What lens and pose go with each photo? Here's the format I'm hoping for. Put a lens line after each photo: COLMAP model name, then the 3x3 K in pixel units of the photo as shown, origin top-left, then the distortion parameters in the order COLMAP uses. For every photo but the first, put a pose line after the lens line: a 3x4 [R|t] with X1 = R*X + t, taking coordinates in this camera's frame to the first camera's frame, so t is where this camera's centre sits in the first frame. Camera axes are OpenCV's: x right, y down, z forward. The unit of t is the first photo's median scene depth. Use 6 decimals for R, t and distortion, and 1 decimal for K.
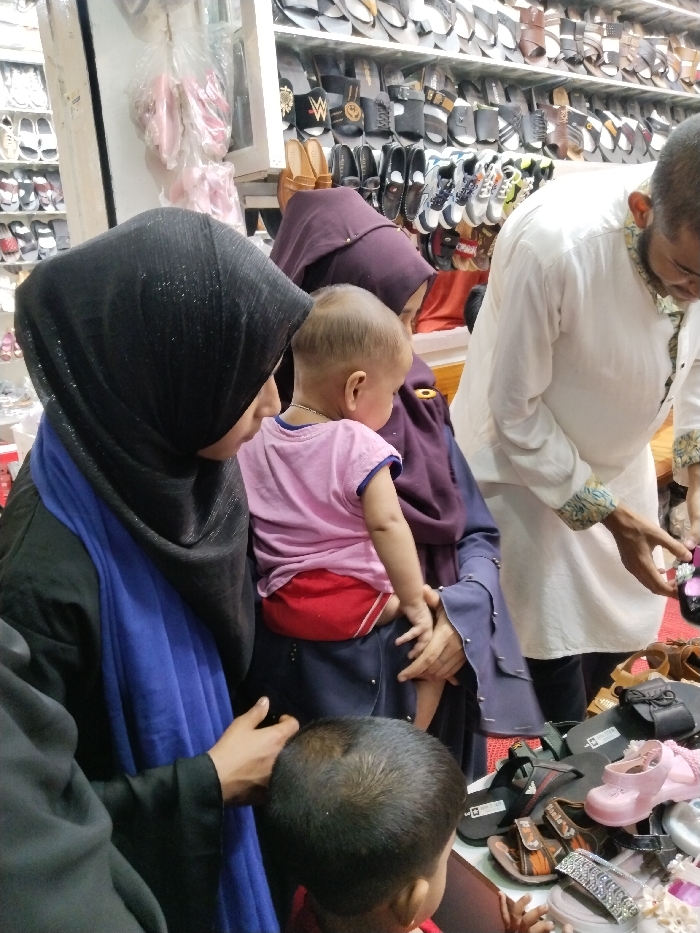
lens RADIAL K [[721.4, 0, 347.2], [0, 721.4, 464.1], [0, 0, 1]] dist [0.017879, -0.038475]
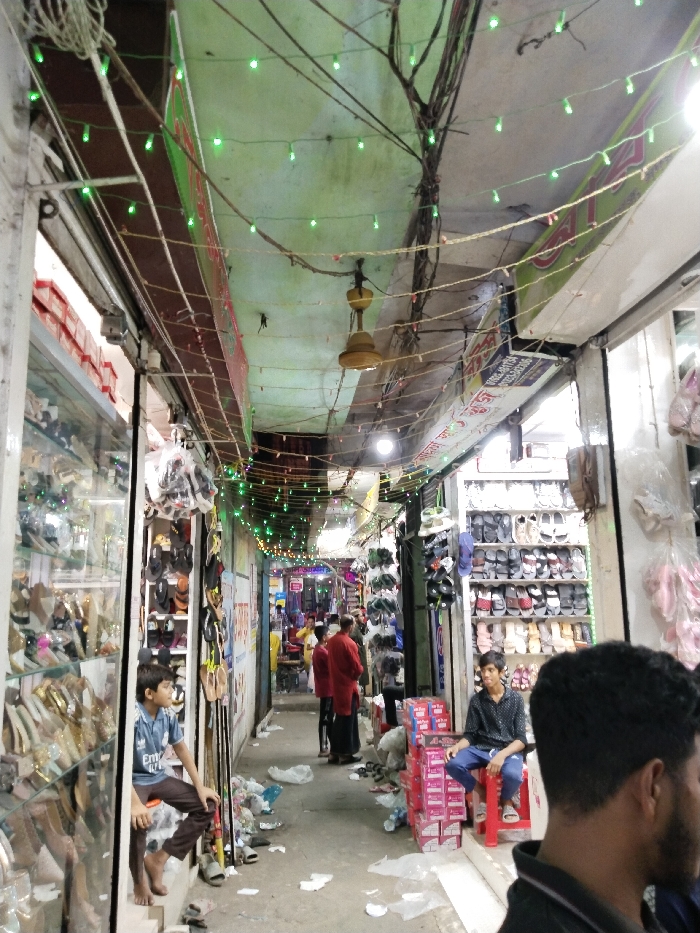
lens RADIAL K [[721.4, 0, 341.9], [0, 721.4, 459.8], [0, 0, 1]] dist [0.017879, -0.038475]
pose [[0.815499, -0.048153, -0.576752, 0.042952], [-0.188337, 0.920213, -0.343129, -0.021509], [0.547257, 0.388445, 0.741364, -0.291114]]
